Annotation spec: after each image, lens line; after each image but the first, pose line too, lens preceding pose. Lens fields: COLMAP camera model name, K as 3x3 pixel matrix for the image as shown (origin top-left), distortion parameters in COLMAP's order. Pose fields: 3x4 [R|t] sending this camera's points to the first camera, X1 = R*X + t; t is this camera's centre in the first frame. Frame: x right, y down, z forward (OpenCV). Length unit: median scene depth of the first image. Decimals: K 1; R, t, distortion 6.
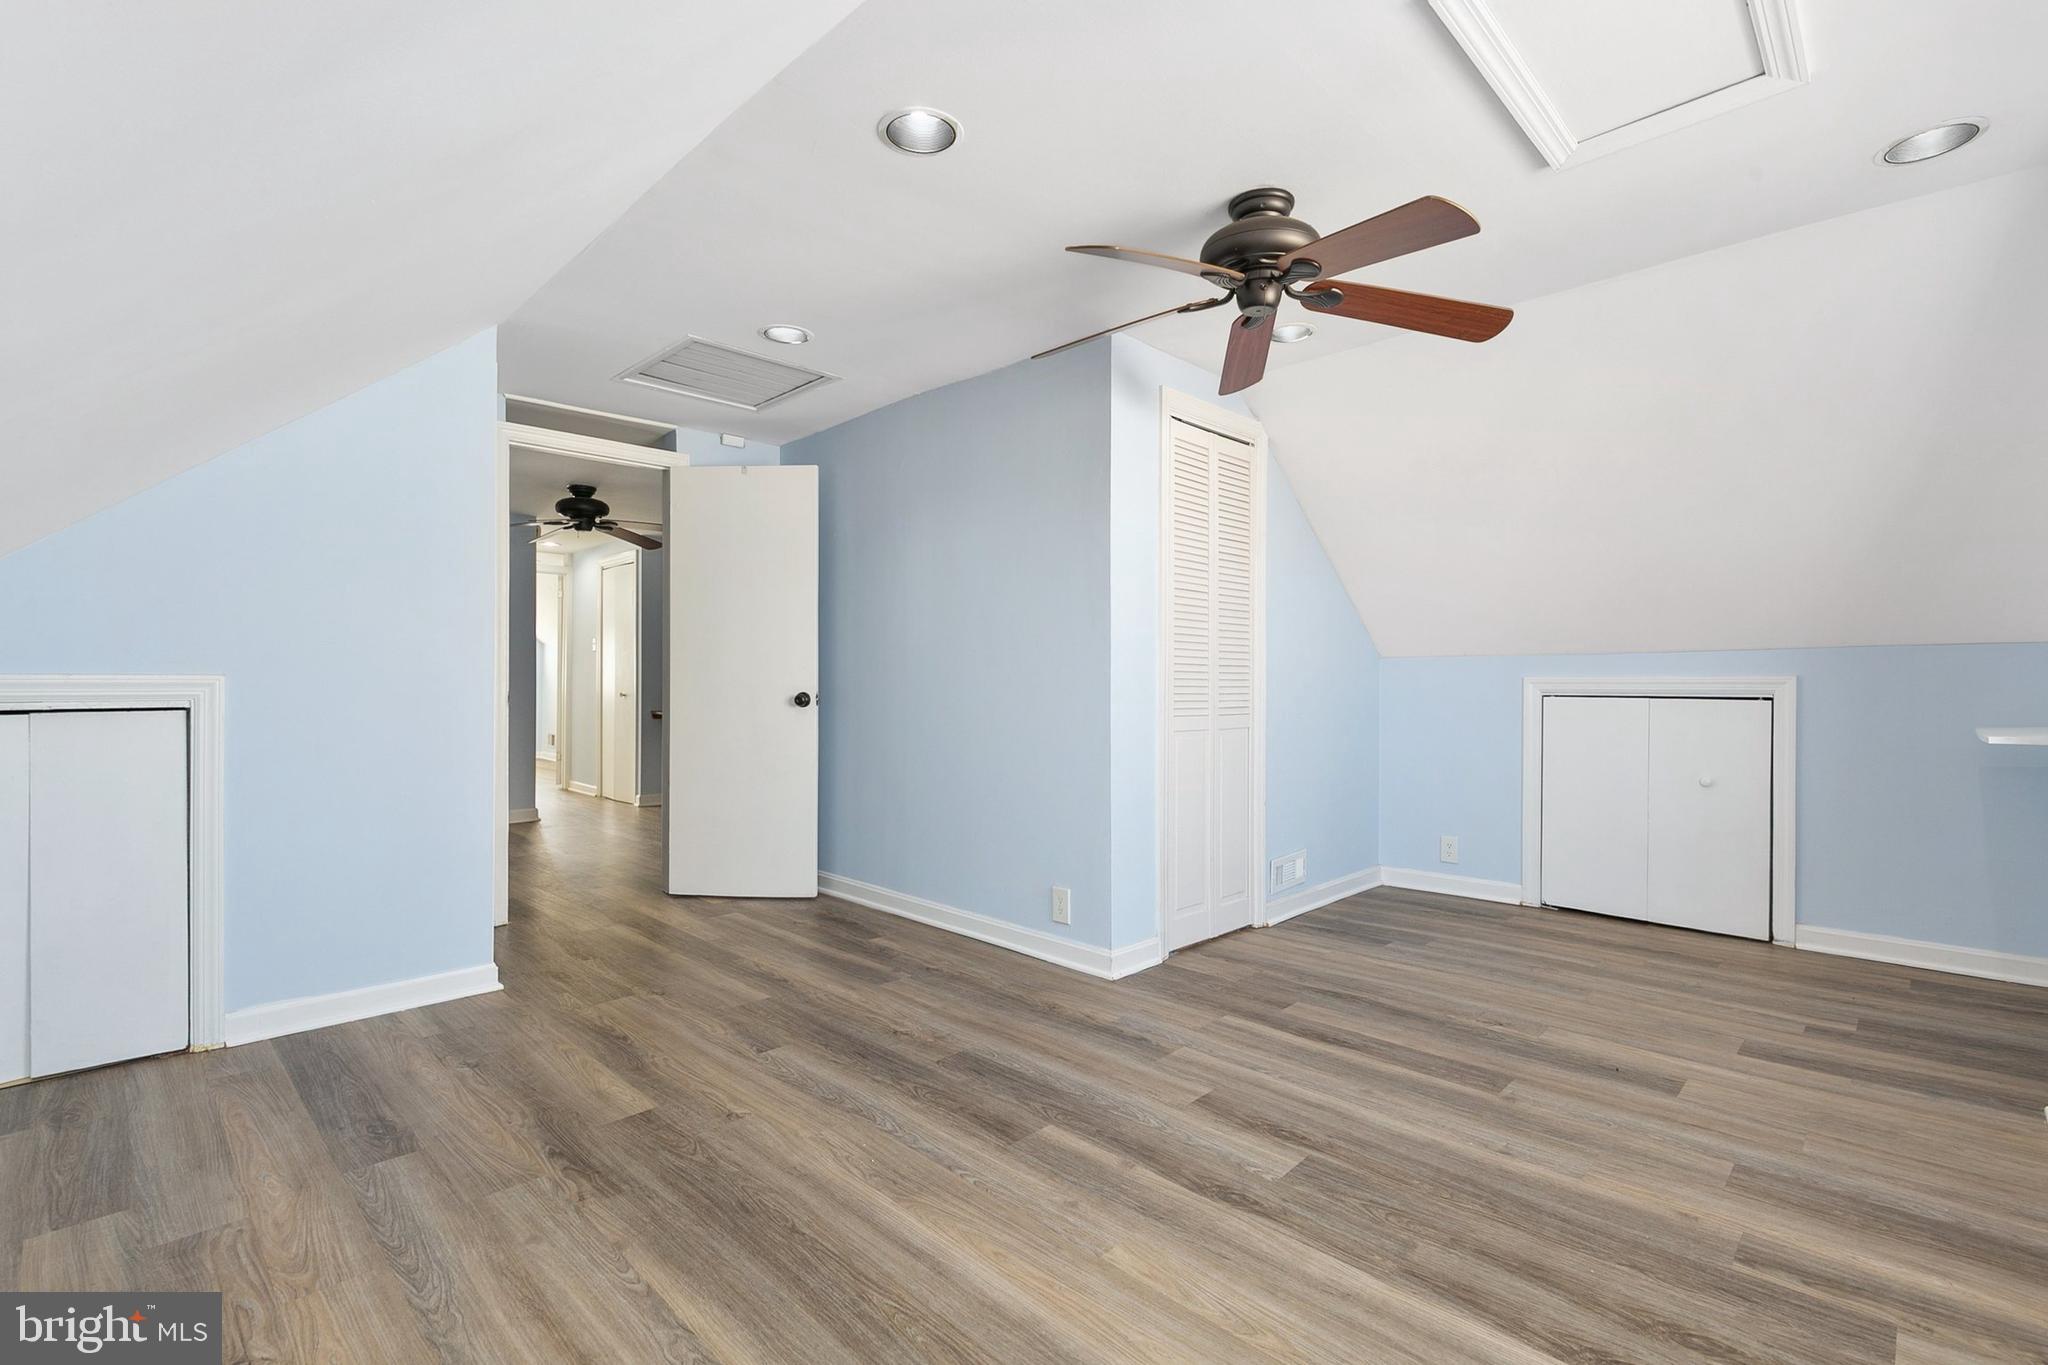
lens RADIAL K [[926.7, 0, 1019.5], [0, 926.7, 685.9], [0, 0, 1]] dist [0.006965, -0.001367]
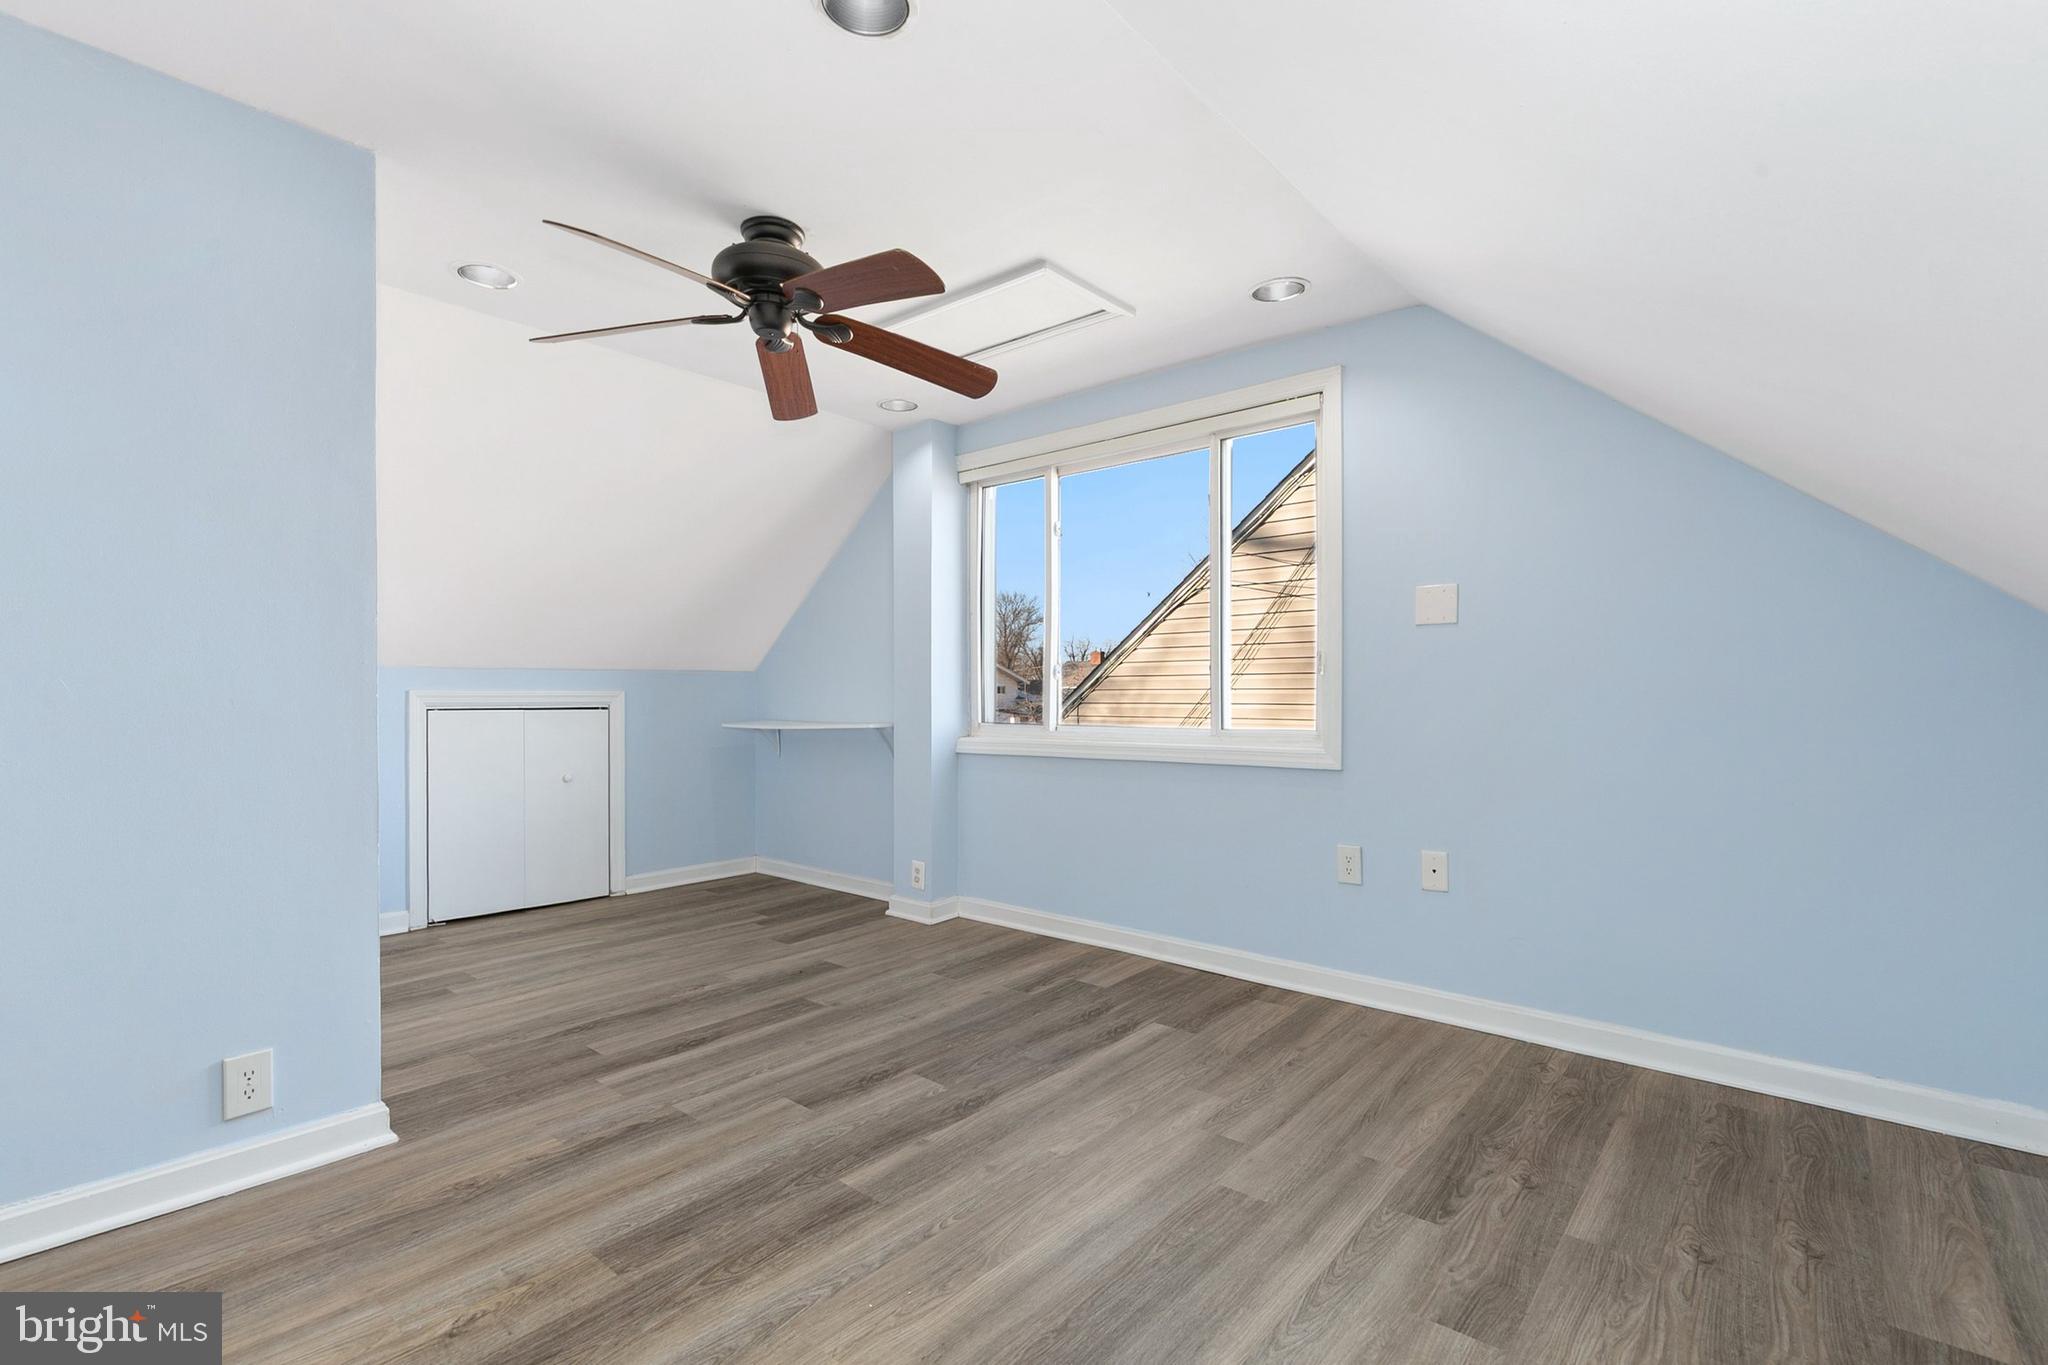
lens RADIAL K [[926.7, 0, 1019.9], [0, 926.7, 686.9], [0, 0, 1]] dist [0.006965, -0.001367]
pose [[-0.073454, 0.009276, 0.997255, -0.782029], [0.005353, 0.999946, -0.008907, -0.001317], [-0.997284, 0.004684, -0.073499, 0.778712]]
